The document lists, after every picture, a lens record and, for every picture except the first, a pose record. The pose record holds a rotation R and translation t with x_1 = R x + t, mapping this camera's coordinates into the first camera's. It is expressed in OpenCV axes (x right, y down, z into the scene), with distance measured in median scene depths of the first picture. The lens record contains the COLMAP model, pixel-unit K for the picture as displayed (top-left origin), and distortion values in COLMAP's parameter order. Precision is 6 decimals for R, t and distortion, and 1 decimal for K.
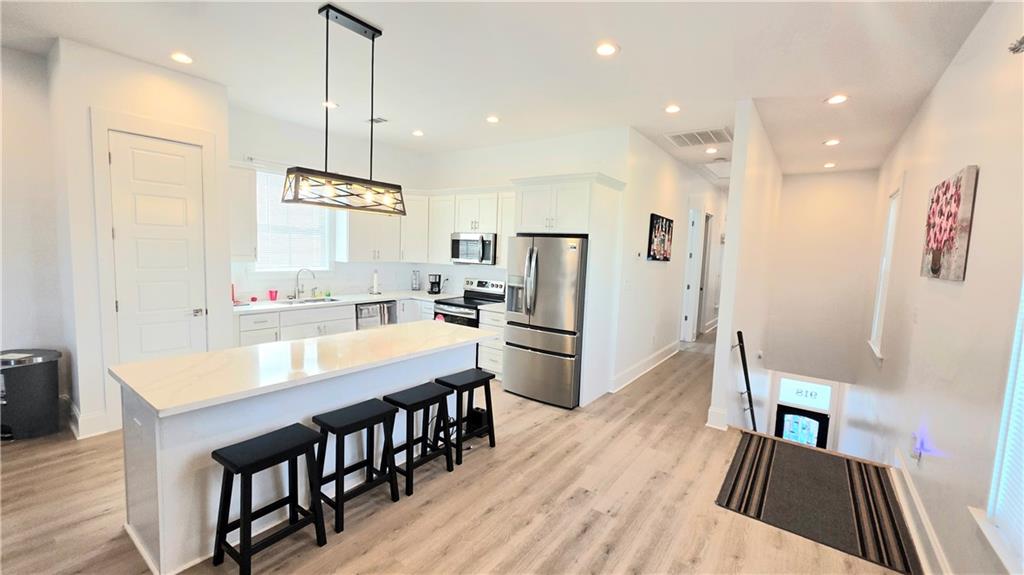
lens RADIAL K [[409.4, 0, 518.0], [0, 409.4, 287.3], [0, 0, 1]] dist [-0.000267, -0.000129]
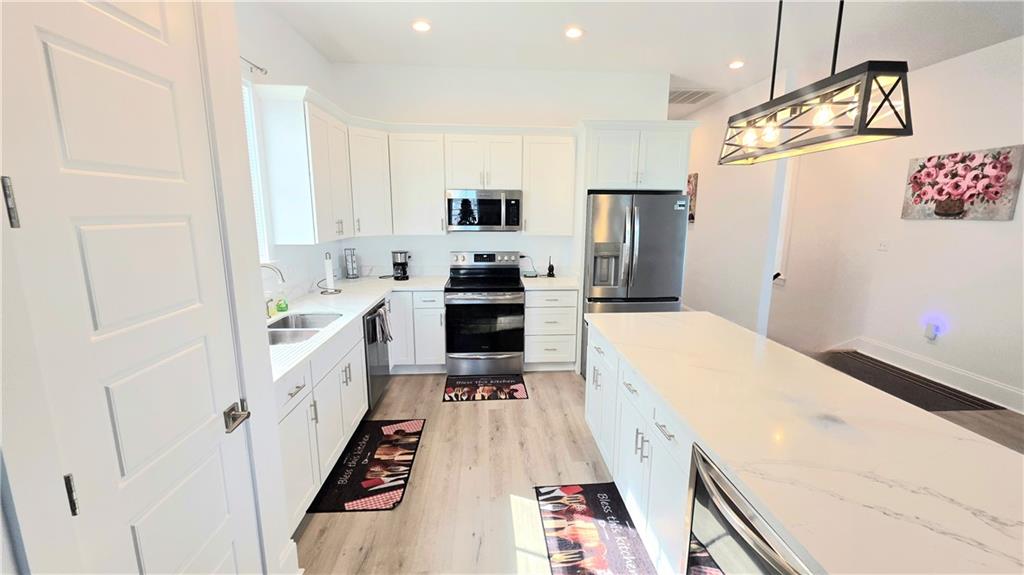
lens RADIAL K [[409.5, 0, 512.0], [0, 409.5, 287.5], [0, 0, 1]] dist [0.000877, 0.000173]
pose [[0.767246, -0.153045, 0.622825, -0.727872], [0.085724, 0.986869, 0.136900, -0.072840], [-0.635598, -0.051645, 0.770291, 0.514715]]
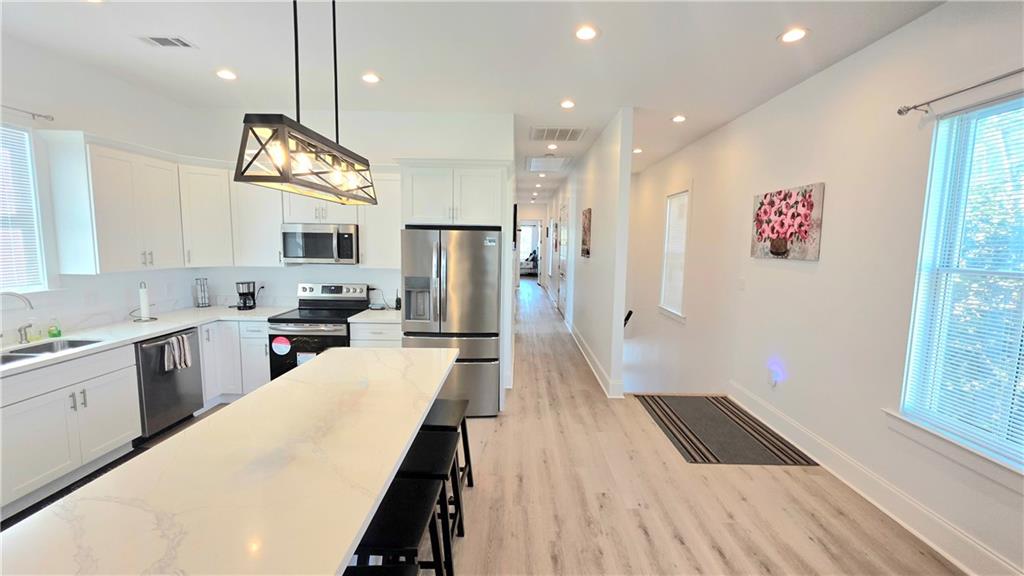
lens RADIAL K [[415.8, 0, 513.7], [0, 415.8, 286.7], [0, 0, 1]] dist [0.000289, -0.000211]
pose [[0.810708, -0.089795, 0.578523, -0.358757], [0.071664, 0.995957, 0.054162, -0.042491], [-0.581048, -0.002450, 0.813866, 0.214118]]
